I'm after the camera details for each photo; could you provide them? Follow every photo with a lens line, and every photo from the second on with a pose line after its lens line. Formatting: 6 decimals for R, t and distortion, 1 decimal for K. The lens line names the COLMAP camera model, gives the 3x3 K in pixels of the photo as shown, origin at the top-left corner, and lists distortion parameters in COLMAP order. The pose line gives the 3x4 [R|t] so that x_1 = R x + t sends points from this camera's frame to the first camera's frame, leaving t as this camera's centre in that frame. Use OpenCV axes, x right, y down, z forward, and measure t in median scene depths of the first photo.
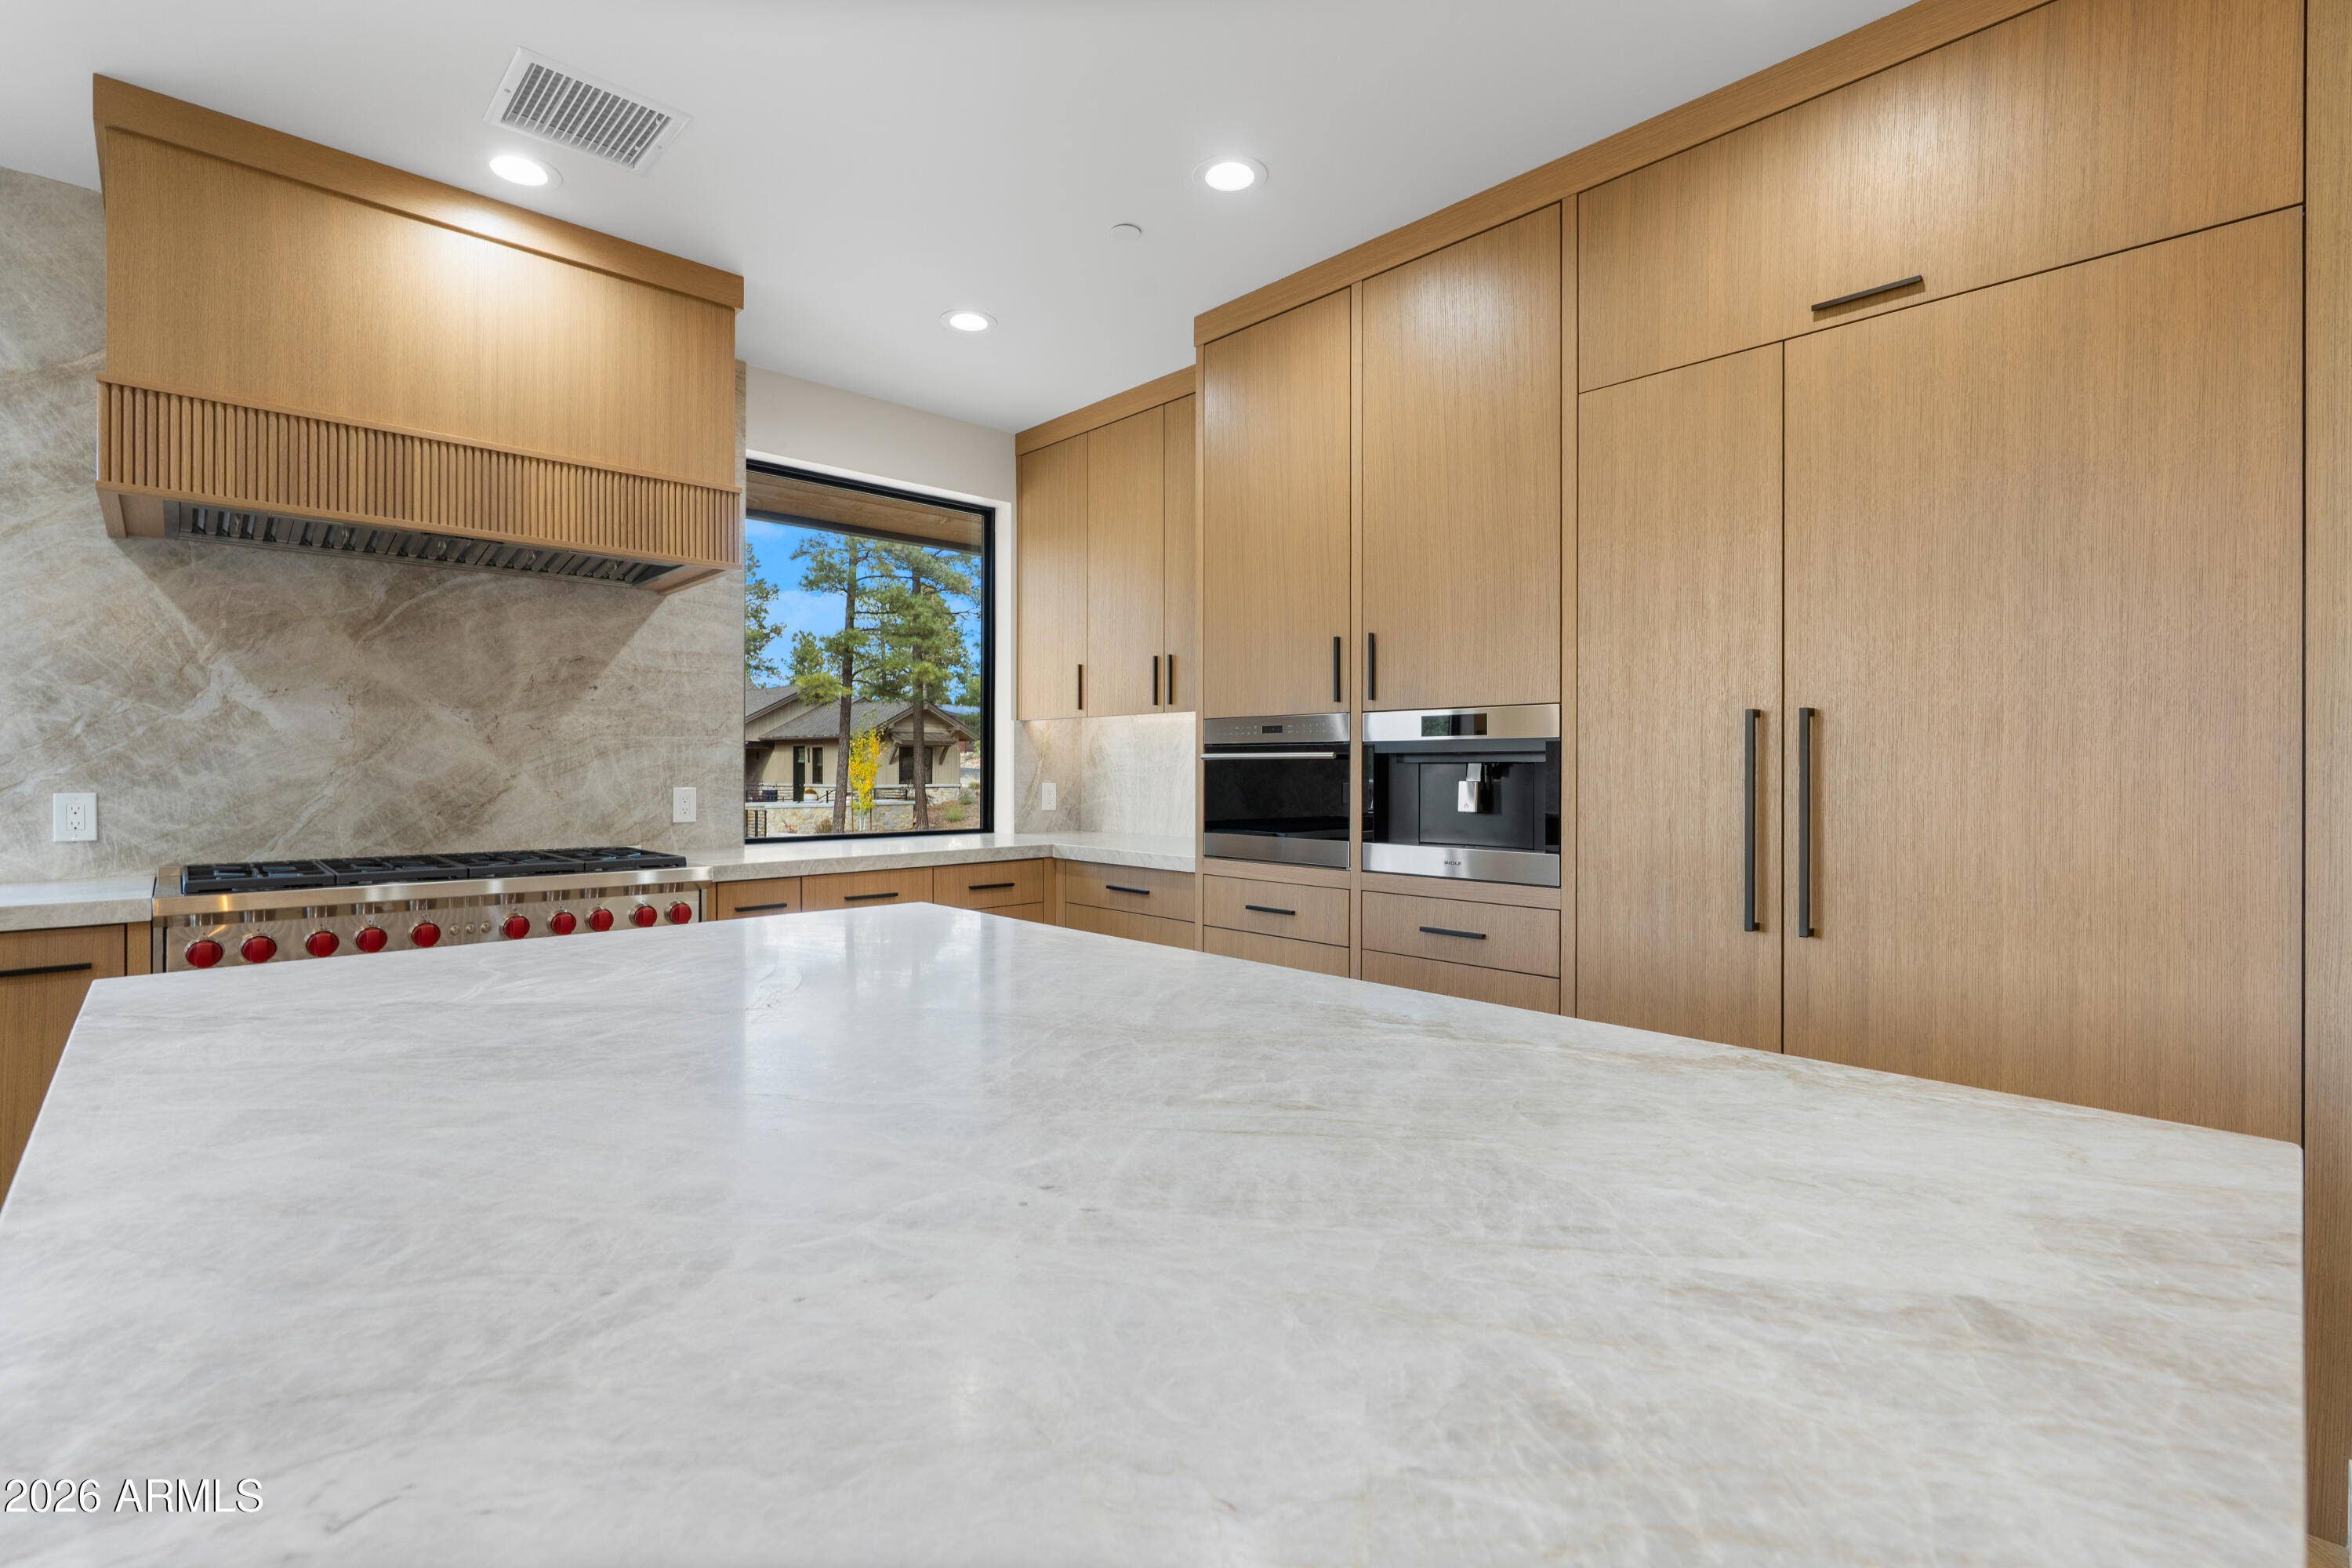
lens RADIAL K [[1076.2, 0, 1176.9], [0, 1076.2, 779.1], [0, 0, 1]] dist [-0.008825, 0.003538]
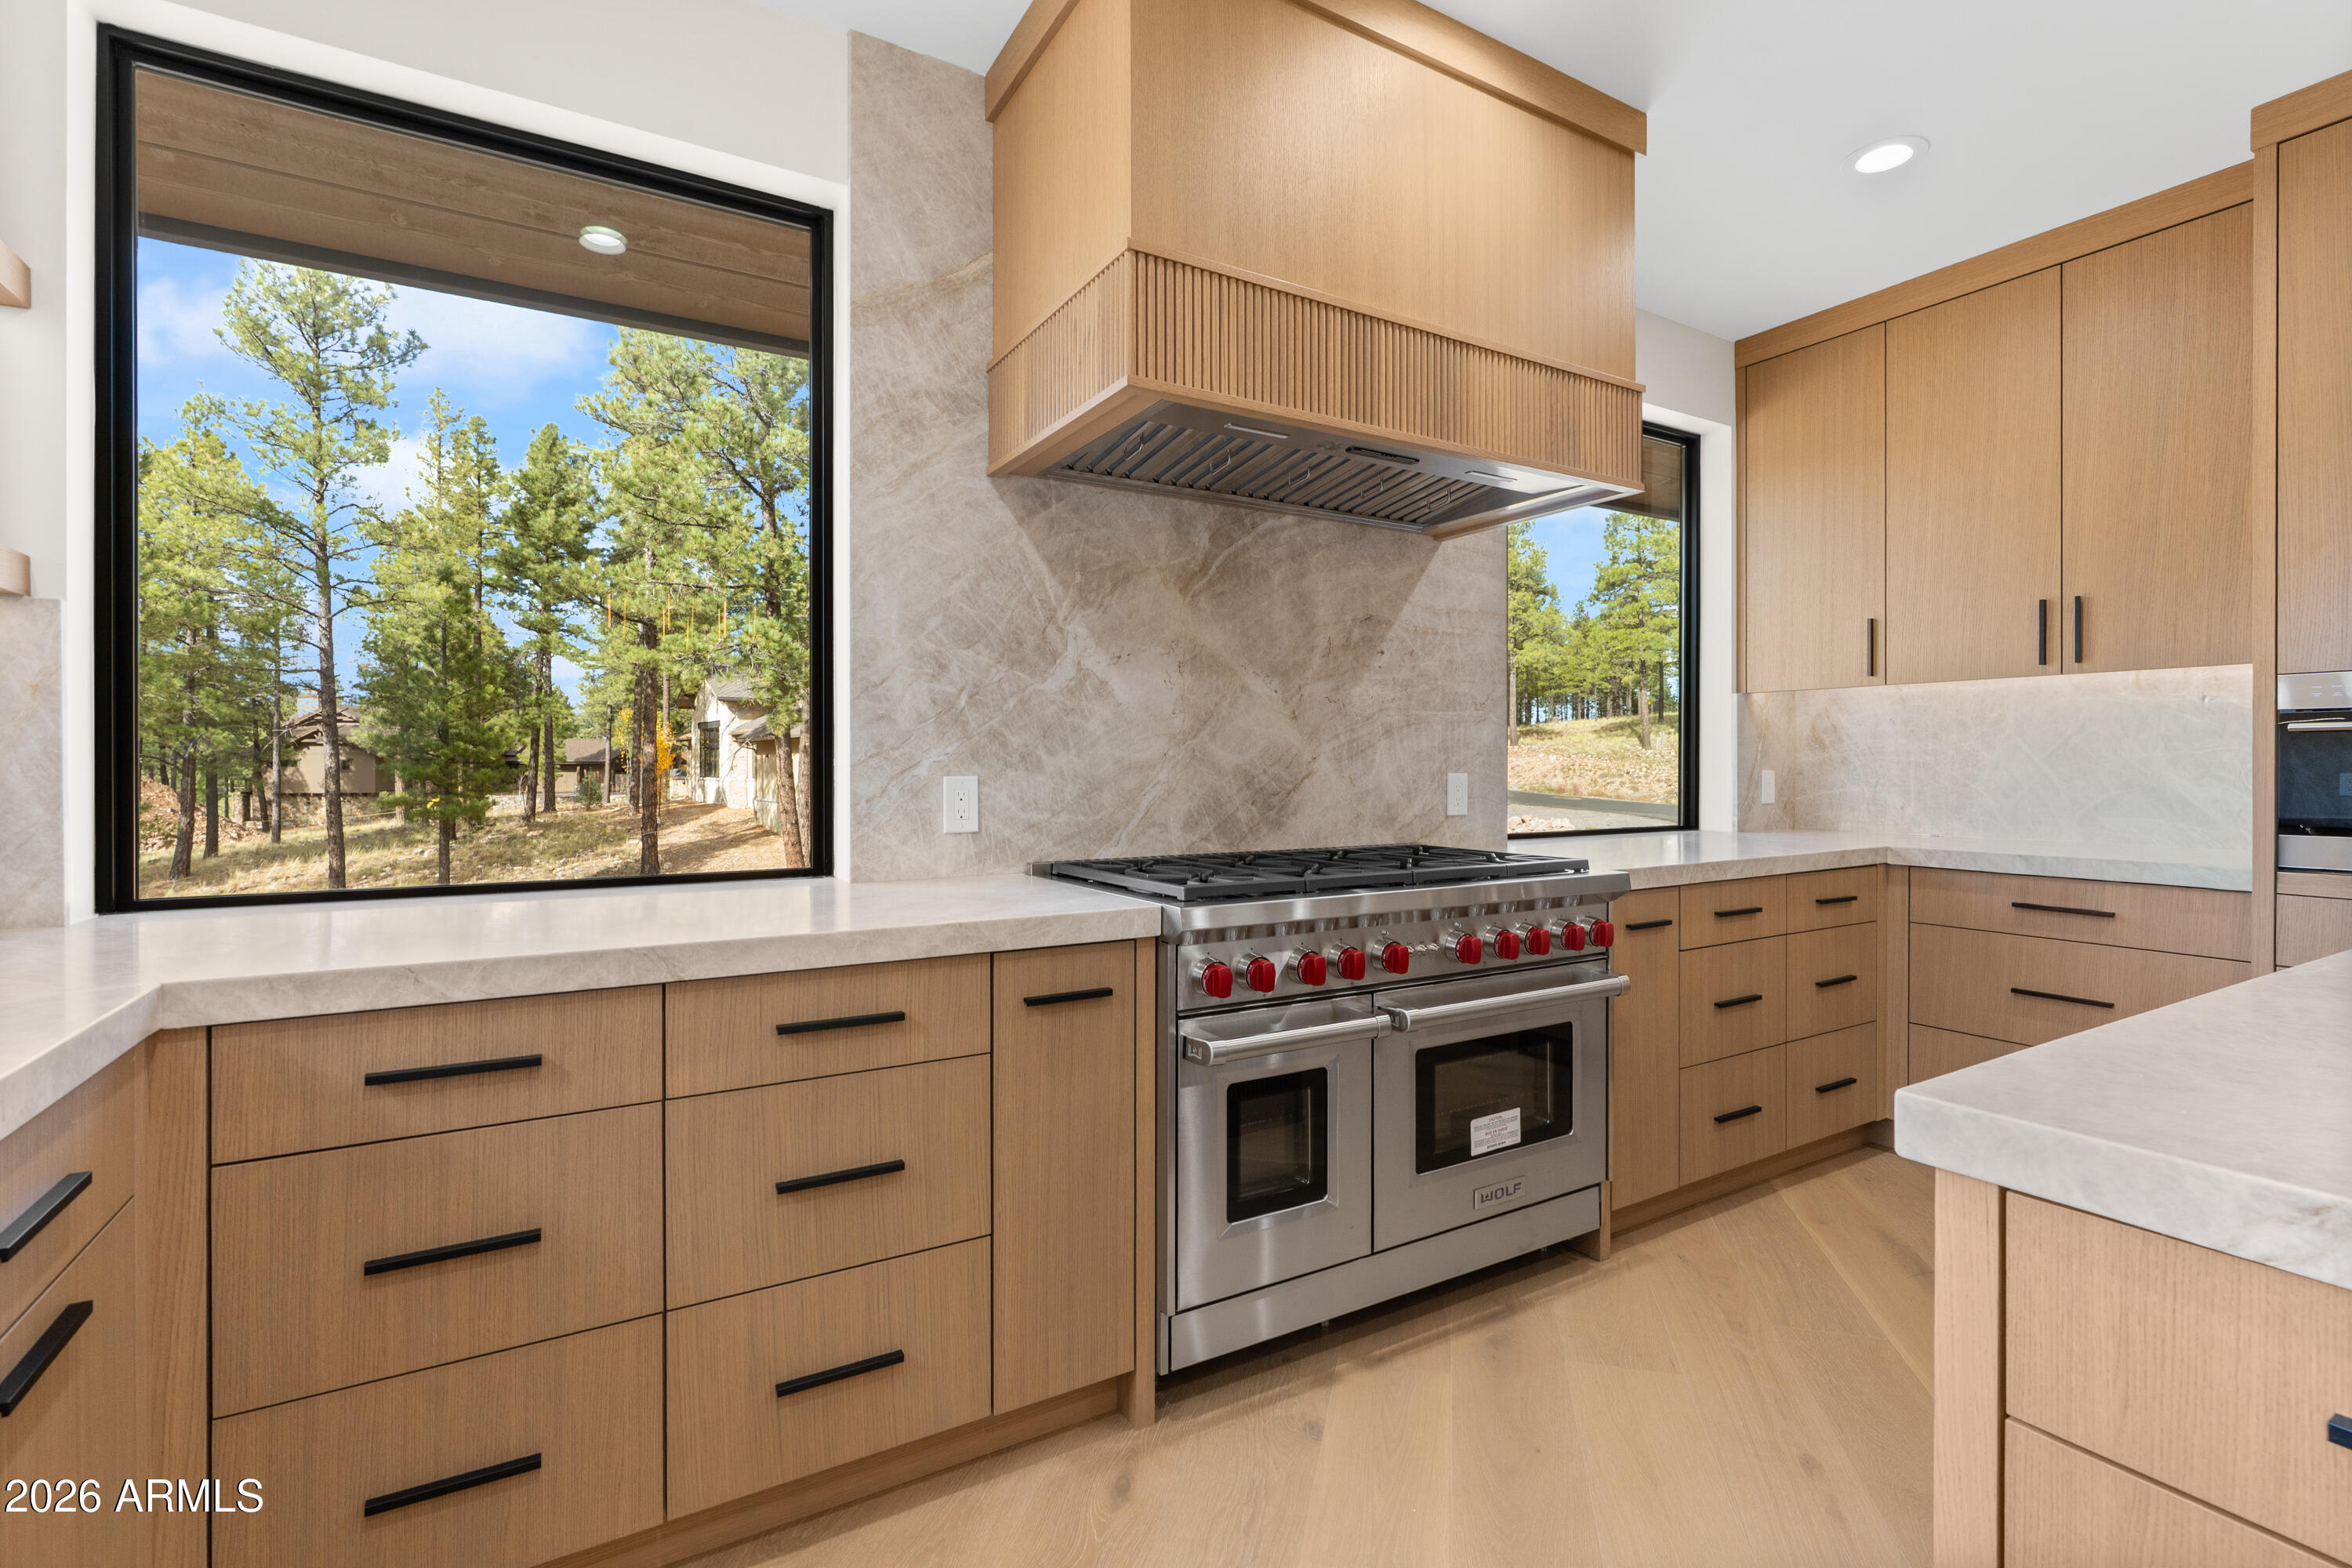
lens RADIAL K [[1076.2, 0, 1179.2], [0, 1076.2, 776.5], [0, 0, 1]] dist [-0.008825, 0.003538]
pose [[0.975670, -0.001259, -0.219241, -0.588807], [0.001430, 0.999999, 0.000622, 0.011465], [0.219240, -0.000920, 0.975671, 0.176263]]
